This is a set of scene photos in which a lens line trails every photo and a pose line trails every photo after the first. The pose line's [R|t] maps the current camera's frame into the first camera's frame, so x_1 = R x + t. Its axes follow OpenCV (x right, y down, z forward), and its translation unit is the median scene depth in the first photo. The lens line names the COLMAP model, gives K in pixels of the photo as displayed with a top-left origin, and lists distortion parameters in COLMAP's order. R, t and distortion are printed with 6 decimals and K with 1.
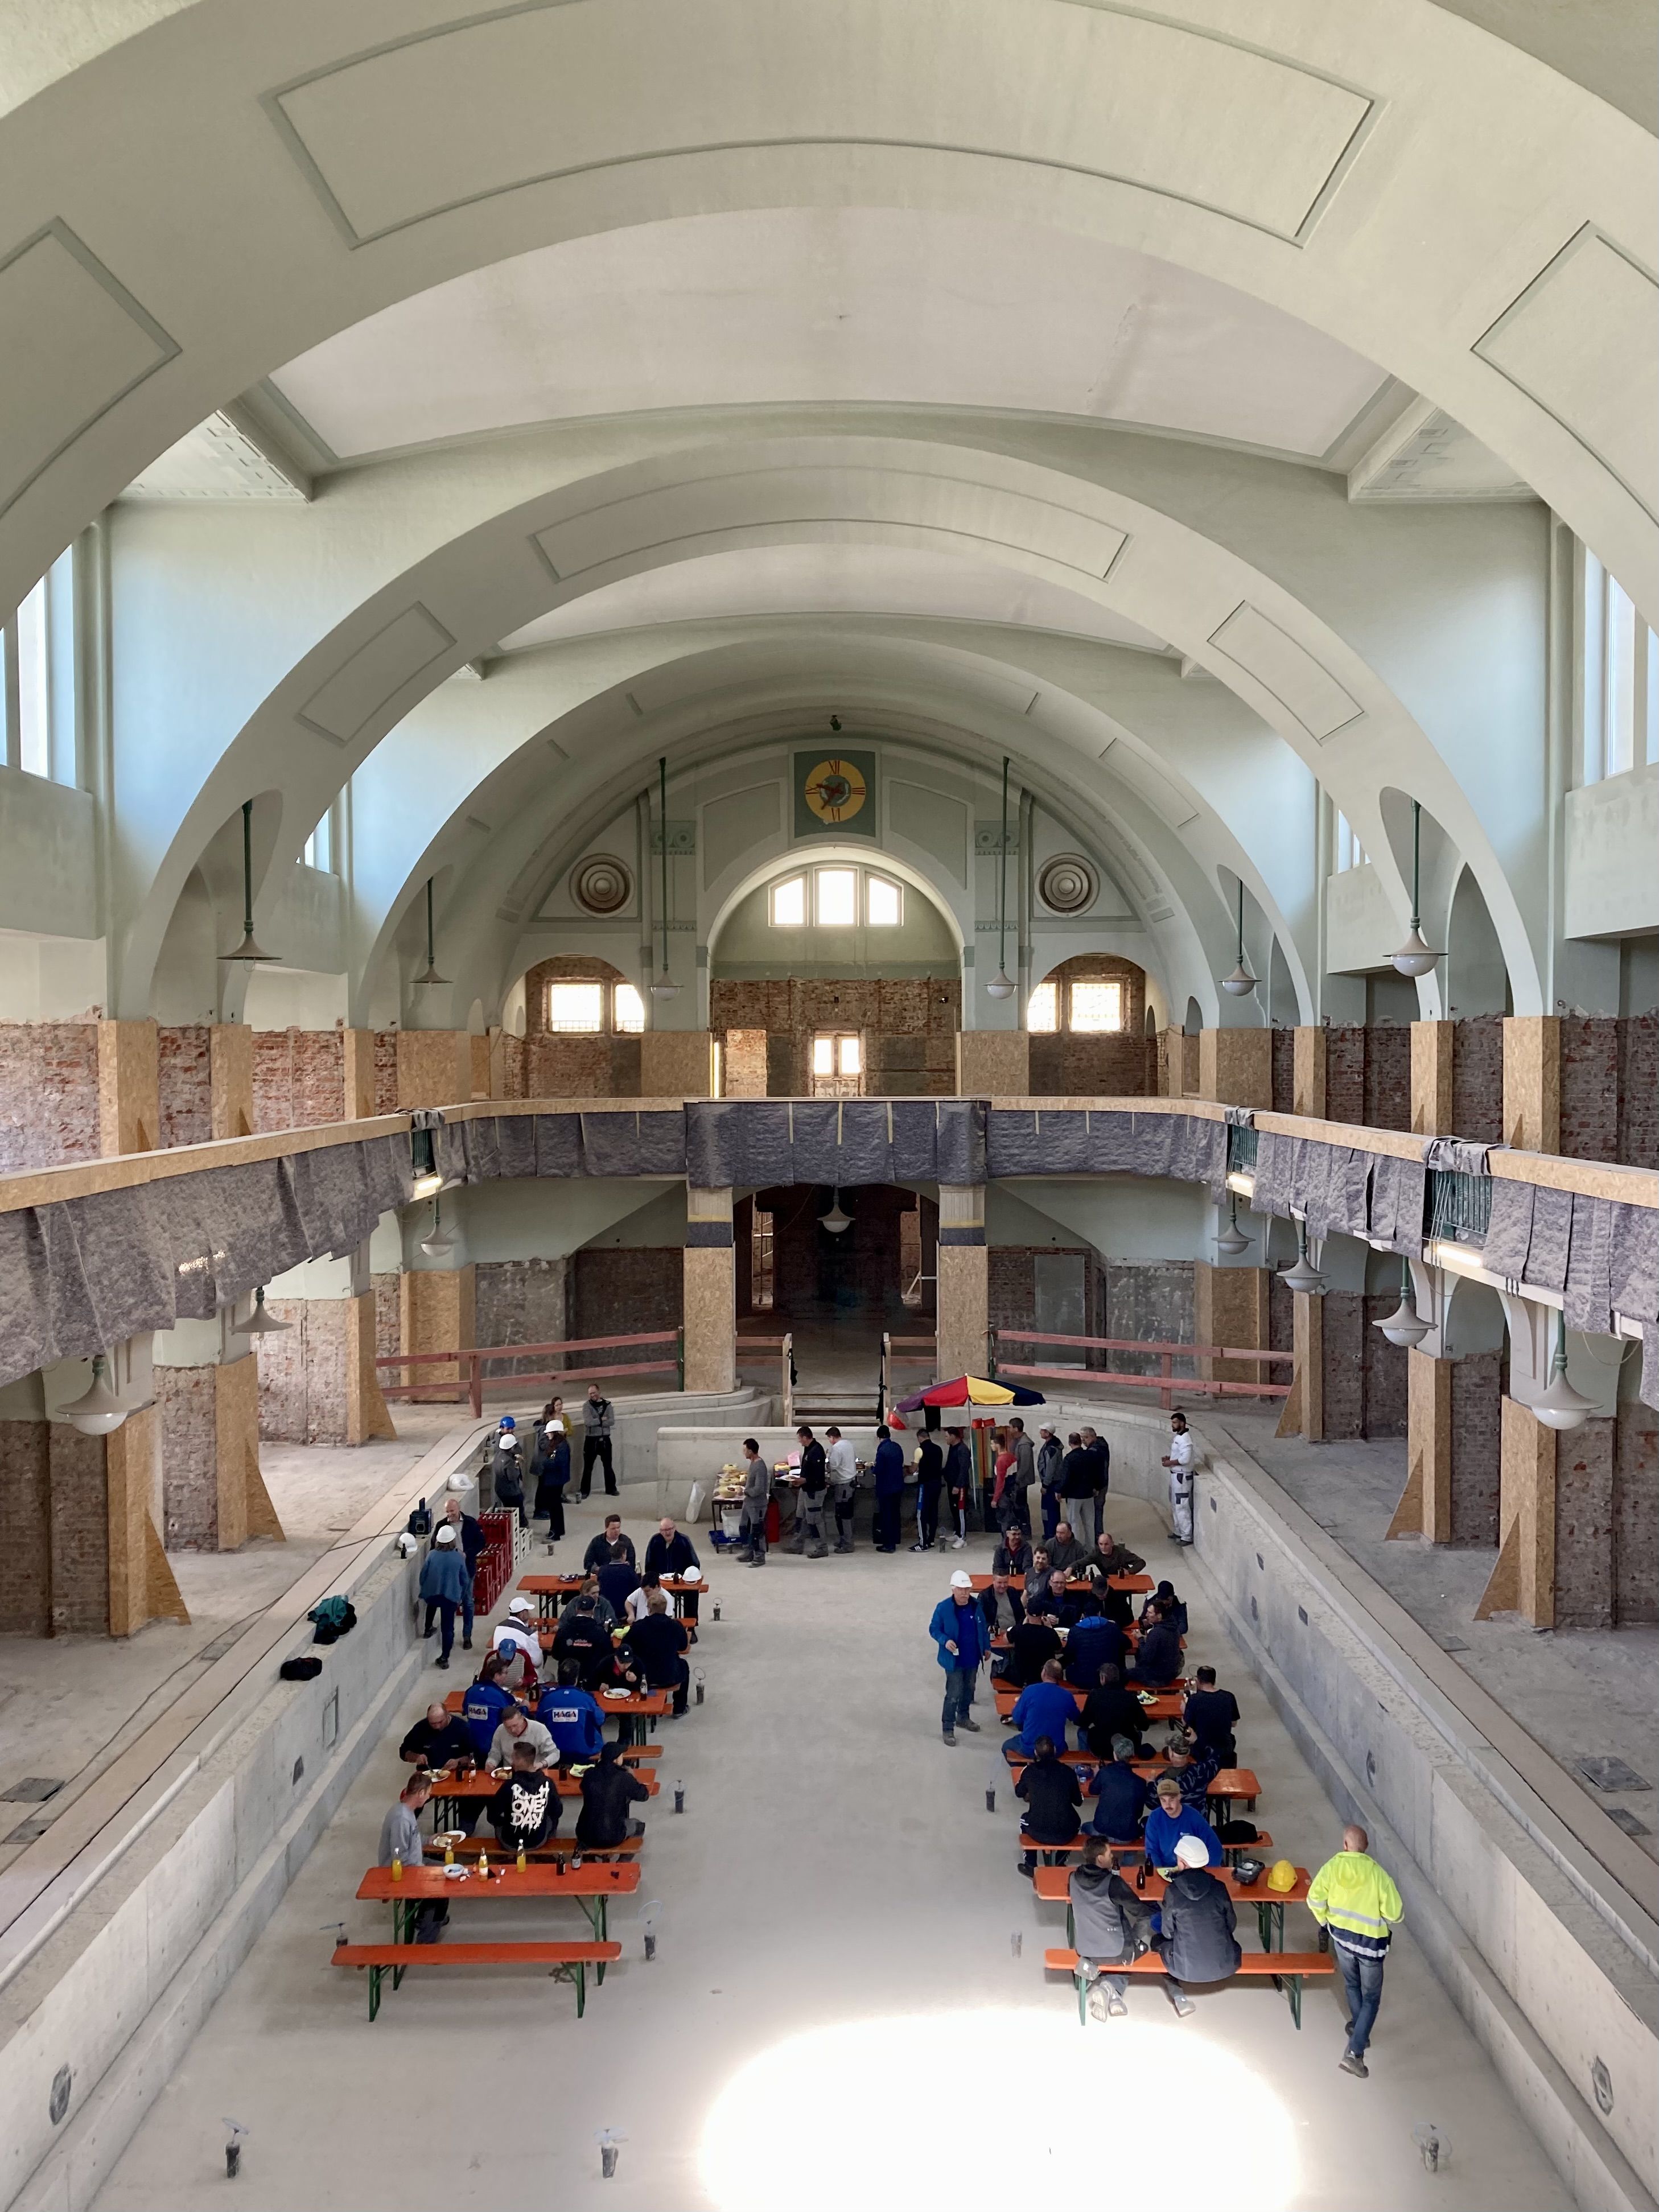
lens RADIAL K [[1891.9, 0, 860.4], [0, 1891.9, 1116.2], [0, 0, 1]] dist [0.063483, -0.060811]
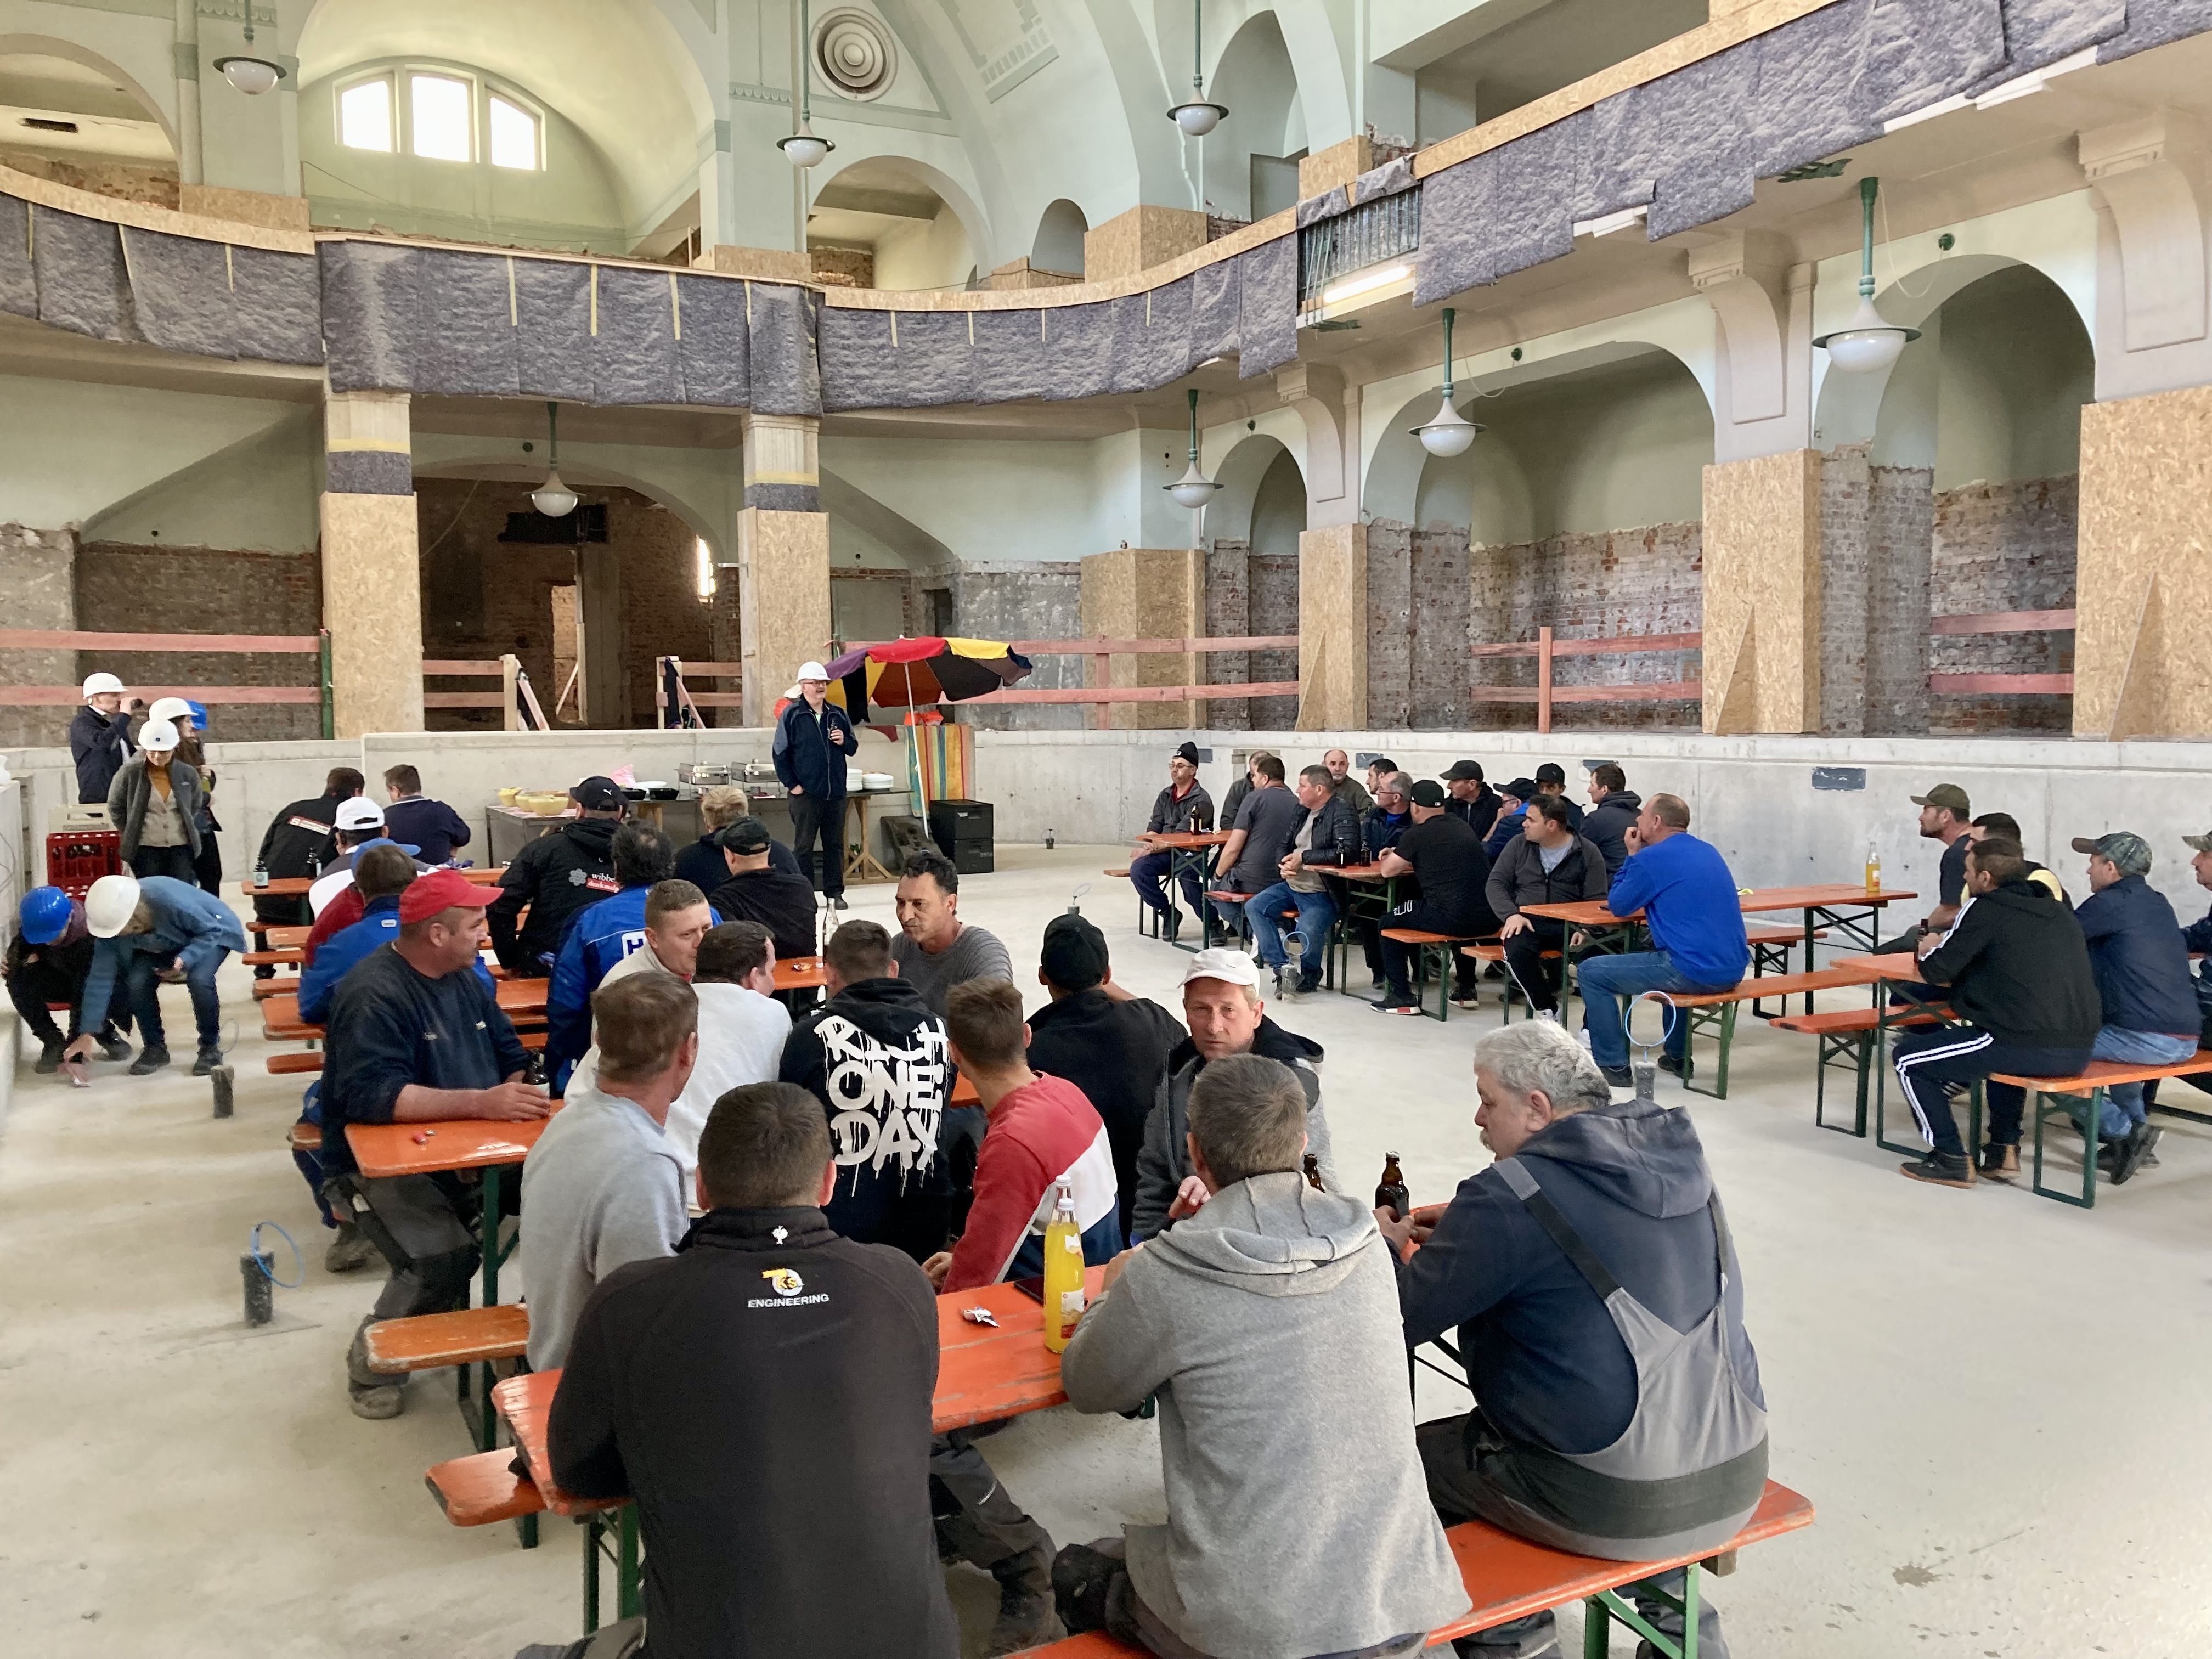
lens RADIAL K [[1891.8, 0, 1192.3], [0, 1891.8, 771.5], [0, 0, 1]] dist [0.063483, -0.060811]
pose [[0.888469, -0.036638, 0.457473, -0.128290], [0.029804, 0.999310, 0.022149, 0.149746], [-0.457969, -0.006045, 0.888948, 0.350200]]
